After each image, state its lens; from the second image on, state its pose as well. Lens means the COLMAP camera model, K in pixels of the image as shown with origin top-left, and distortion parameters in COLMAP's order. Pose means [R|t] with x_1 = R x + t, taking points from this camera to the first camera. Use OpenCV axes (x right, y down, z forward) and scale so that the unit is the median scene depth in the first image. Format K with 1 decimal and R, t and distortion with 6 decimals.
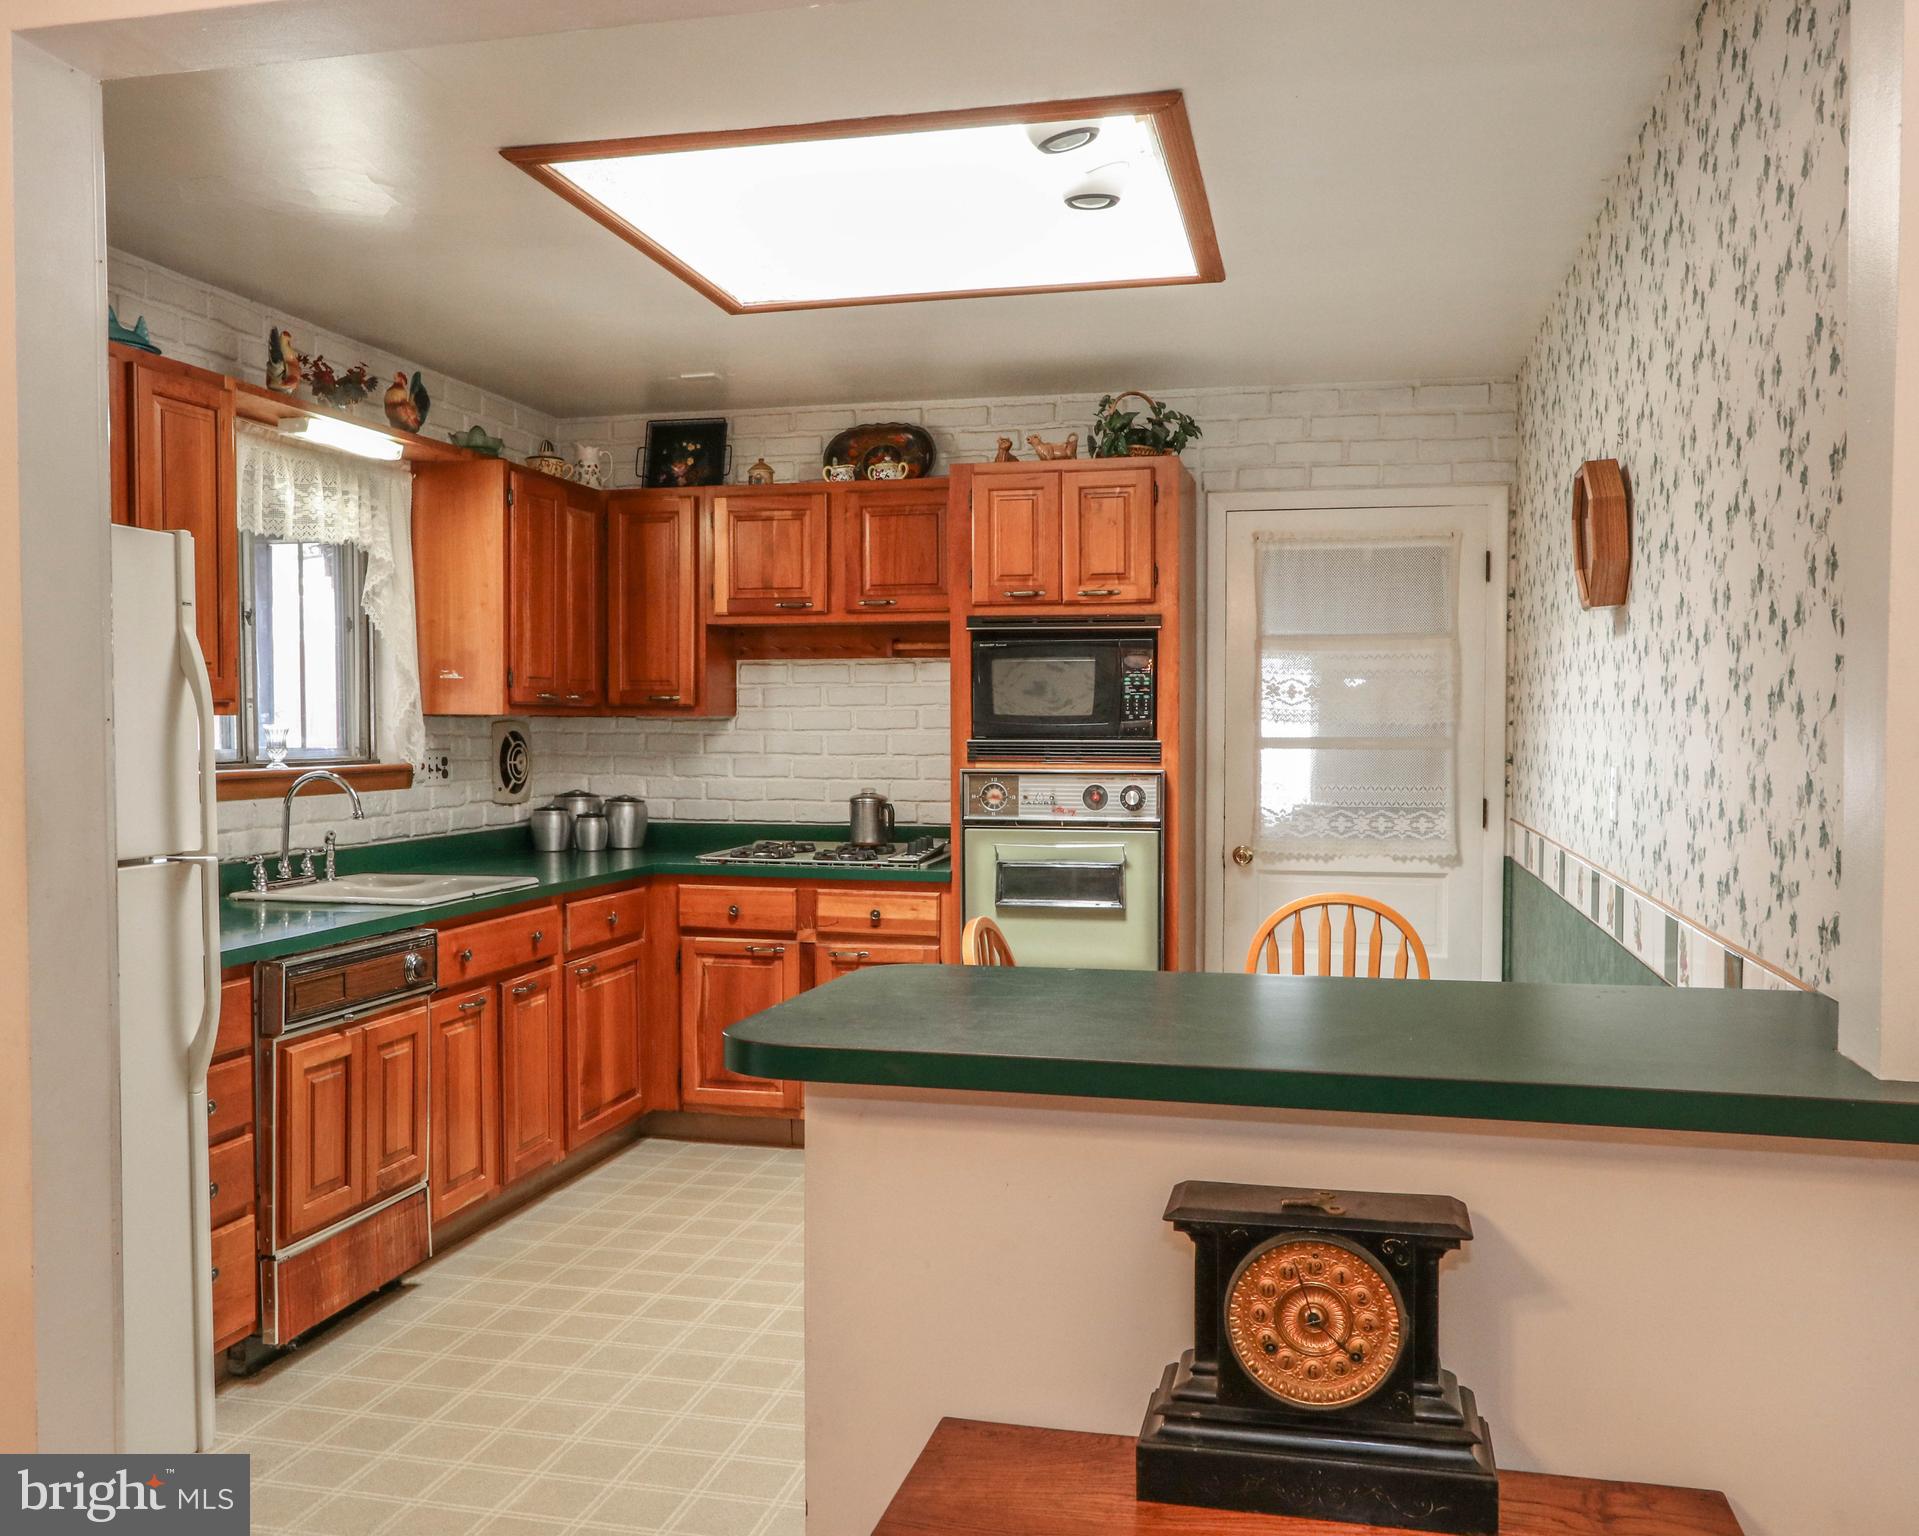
lens RADIAL K [[1687.0, 0, 918.7], [0, 1687.0, 778.0], [0, 0, 1]] dist [-0.010074, 0.000902]
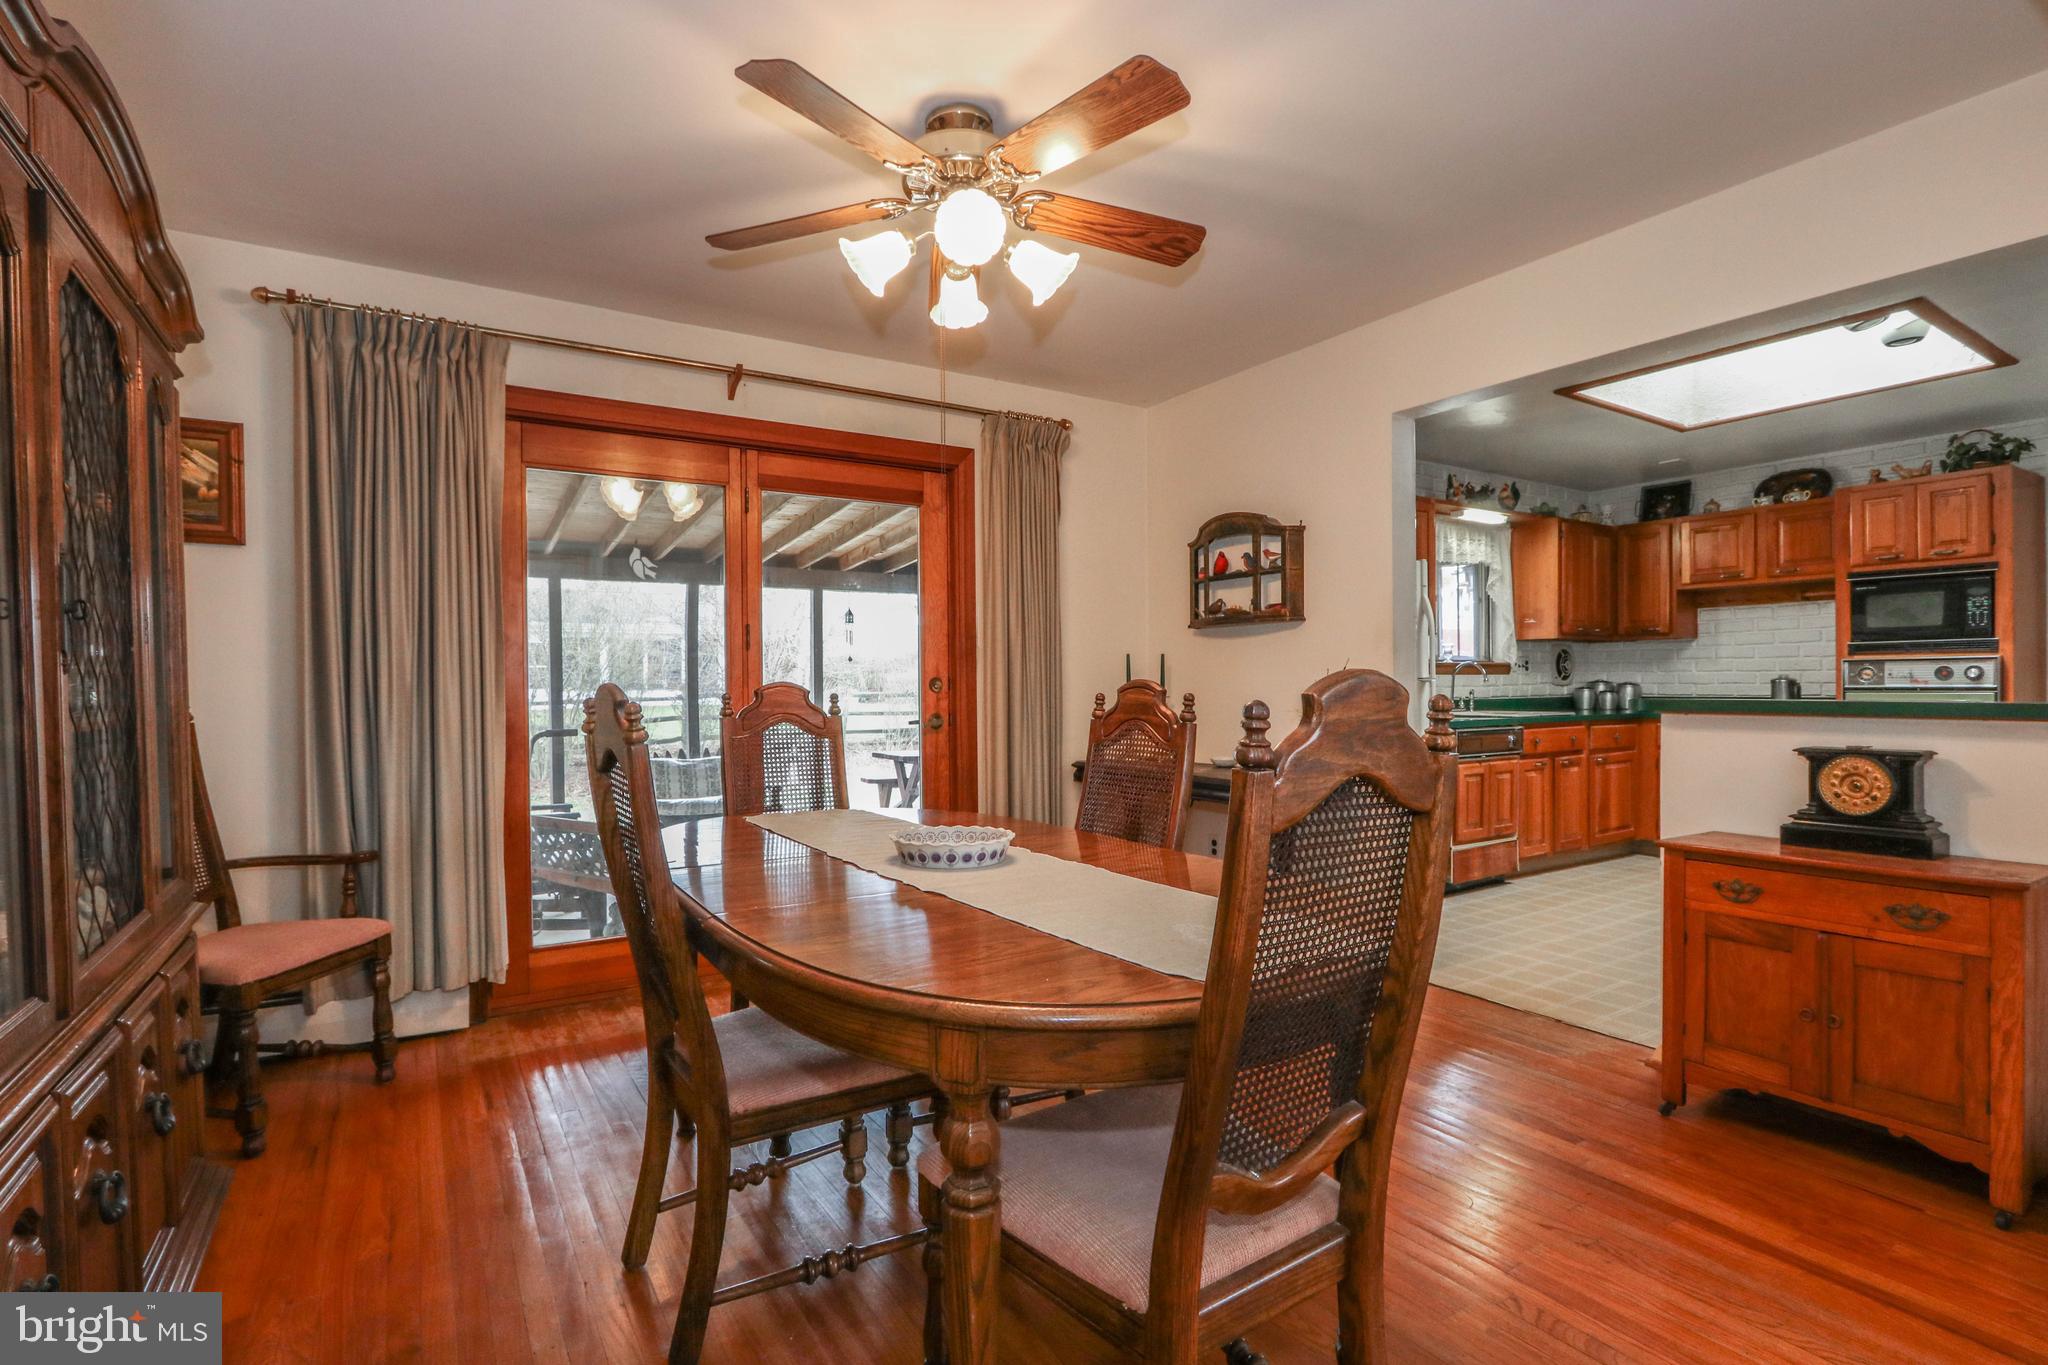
lens RADIAL K [[959.4, 0, 999.2], [0, 959.4, 693.8], [0, 0, 1]] dist [-0.018222, -0.000238]
pose [[0.712812, 0.000988, -0.701354, 0.090762], [-0.015072, 0.999790, -0.013909, 0.058760], [0.701193, 0.020486, 0.712677, -0.331825]]
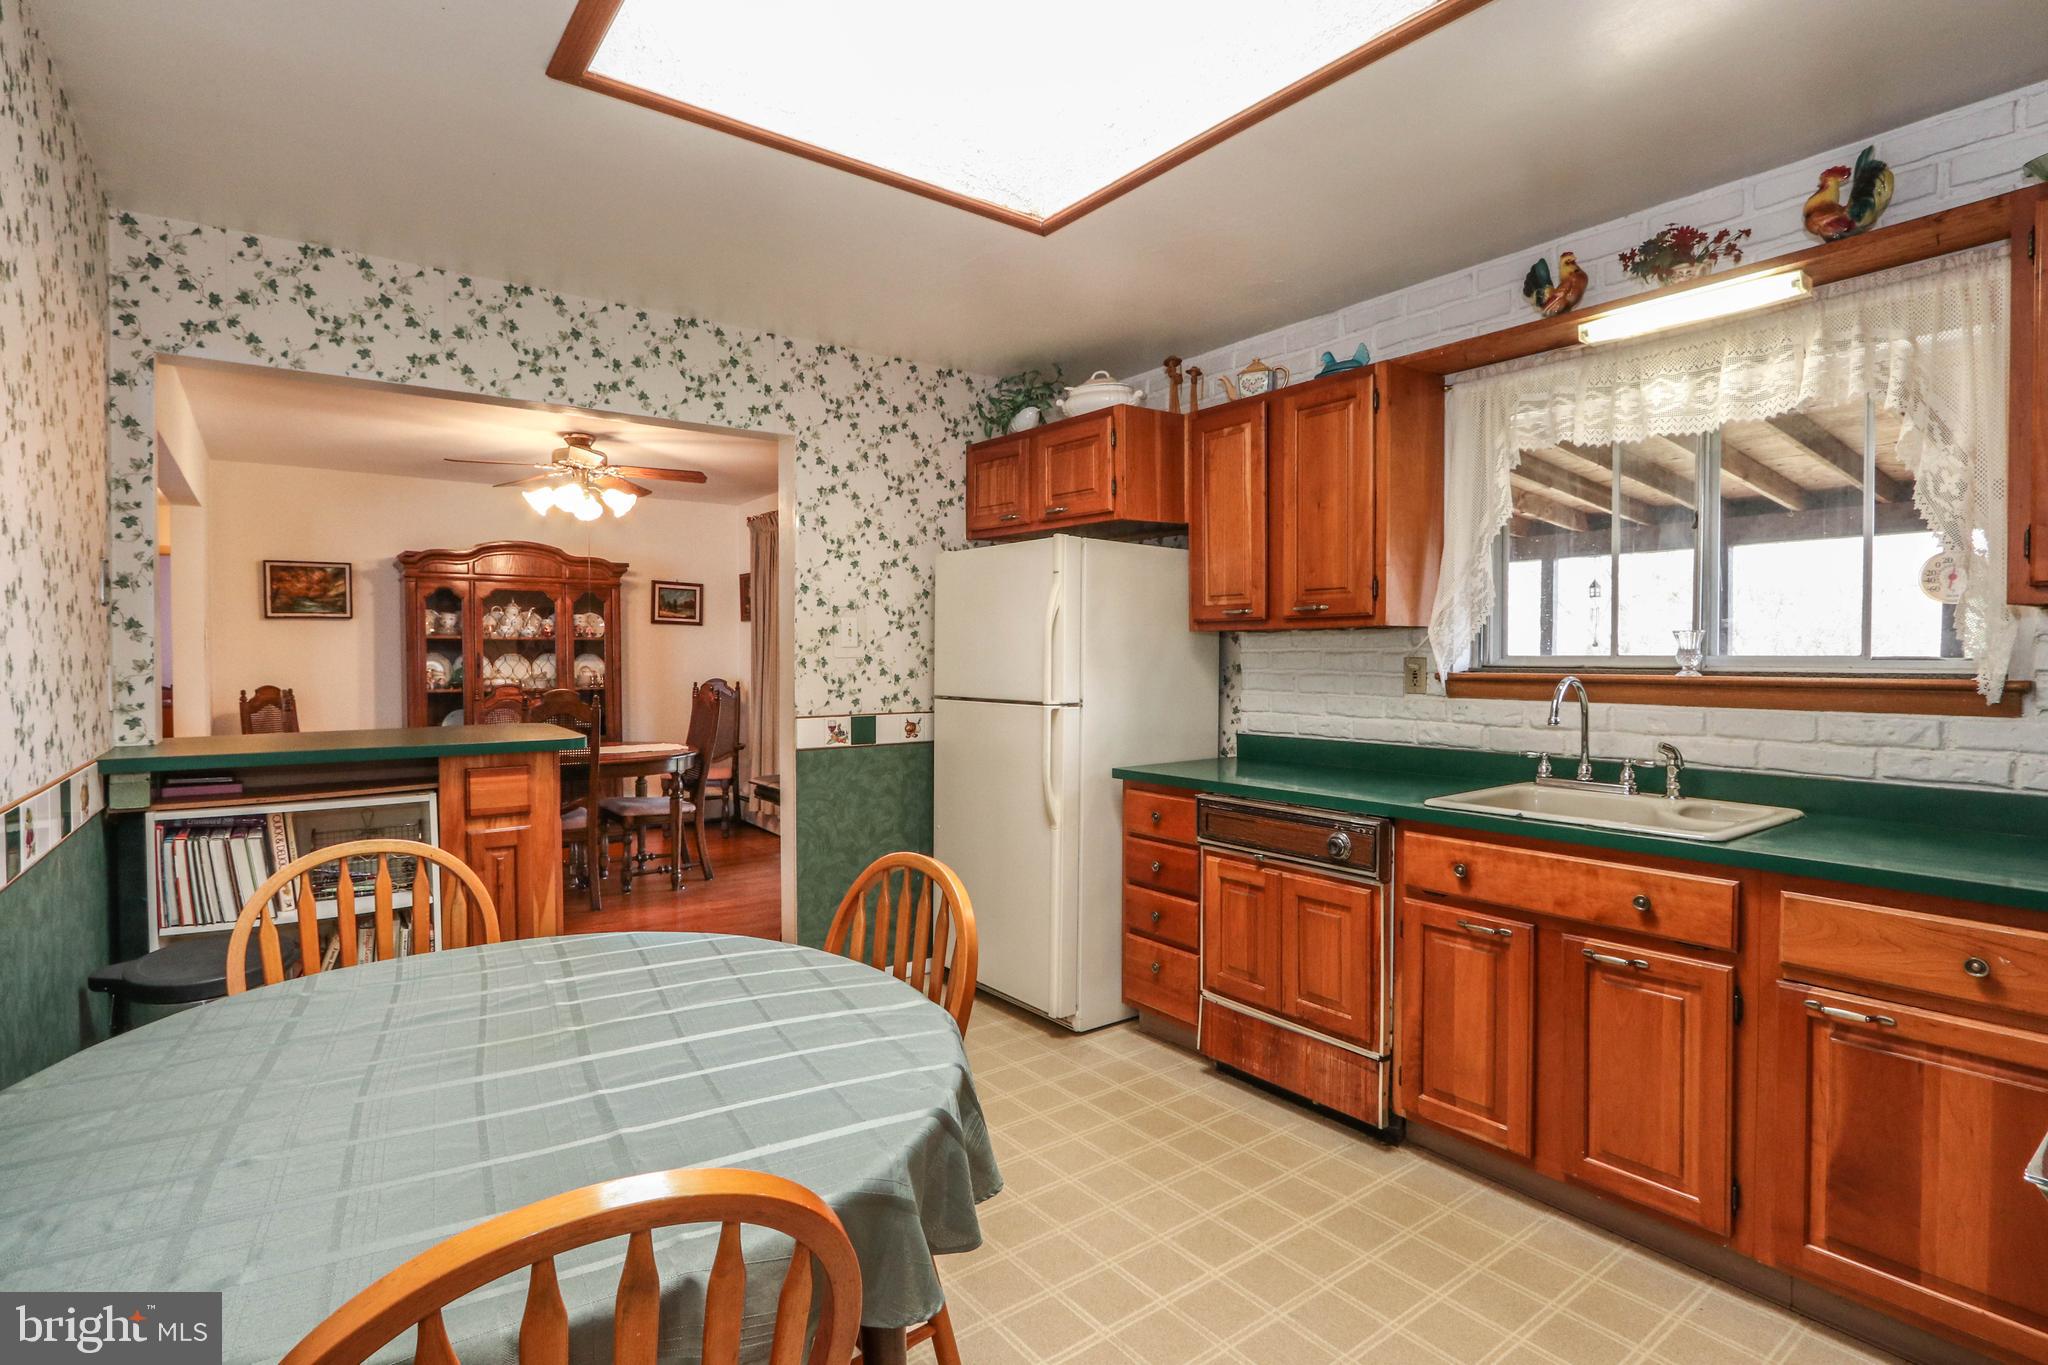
lens RADIAL K [[965.1, 0, 964.9], [0, 965.1, 678.3], [0, 0, 1]] dist [-0.020449, -0.000057]
pose [[-0.653016, 0.018946, -0.757107, 0.268950], [-0.023398, 0.998705, 0.045173, -0.017349], [0.756983, 0.047214, -0.651727, 0.949568]]
